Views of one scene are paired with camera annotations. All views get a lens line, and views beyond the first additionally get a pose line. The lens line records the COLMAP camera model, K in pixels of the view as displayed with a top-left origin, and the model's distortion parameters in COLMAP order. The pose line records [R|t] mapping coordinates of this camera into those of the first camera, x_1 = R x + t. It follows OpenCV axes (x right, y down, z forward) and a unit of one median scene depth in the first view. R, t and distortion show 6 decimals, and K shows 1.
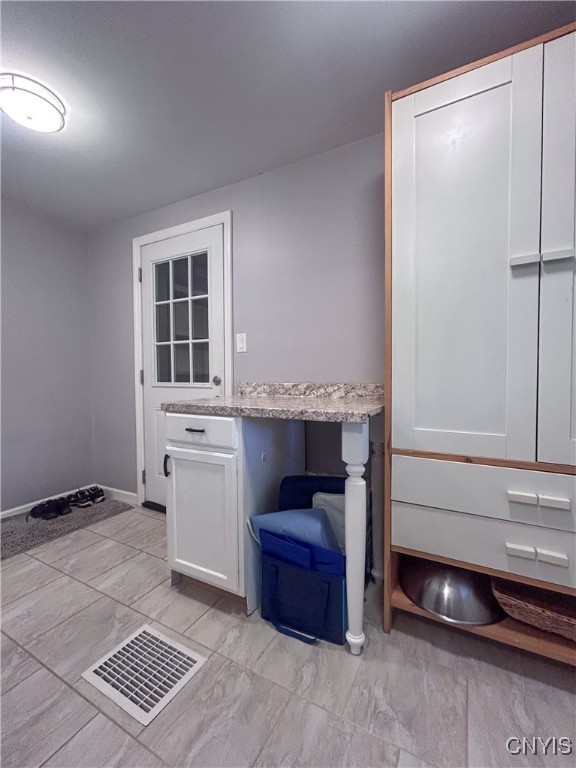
lens RADIAL K [[323.7, 0, 285.2], [0, 323.7, 383.4], [0, 0, 1]] dist [0.000791, -0.000073]
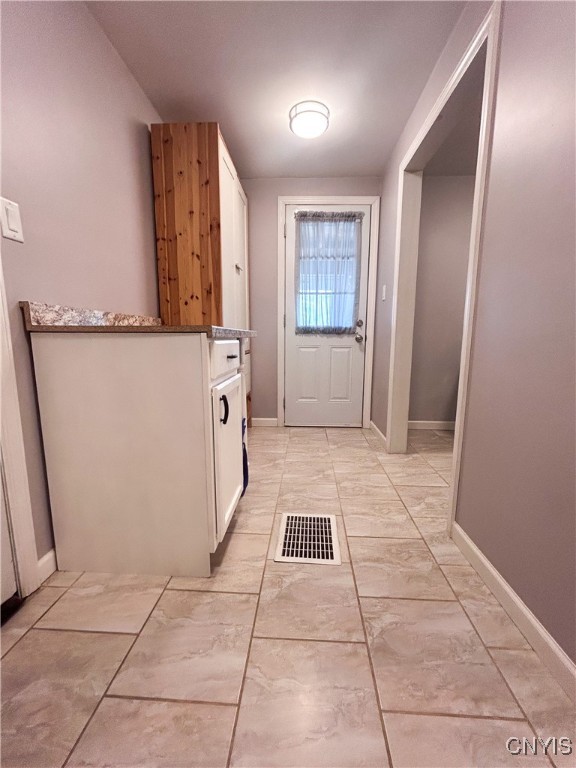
lens RADIAL K [[323.7, 0, 287.2], [0, 323.7, 384.8], [0, 0, 1]] dist [0.000791, -0.000073]
pose [[-0.426501, -0.124949, 0.895815, -1.304462], [0.028847, 0.988029, 0.151545, 0.102063], [-0.904027, 0.090476, -0.417791, 1.396880]]
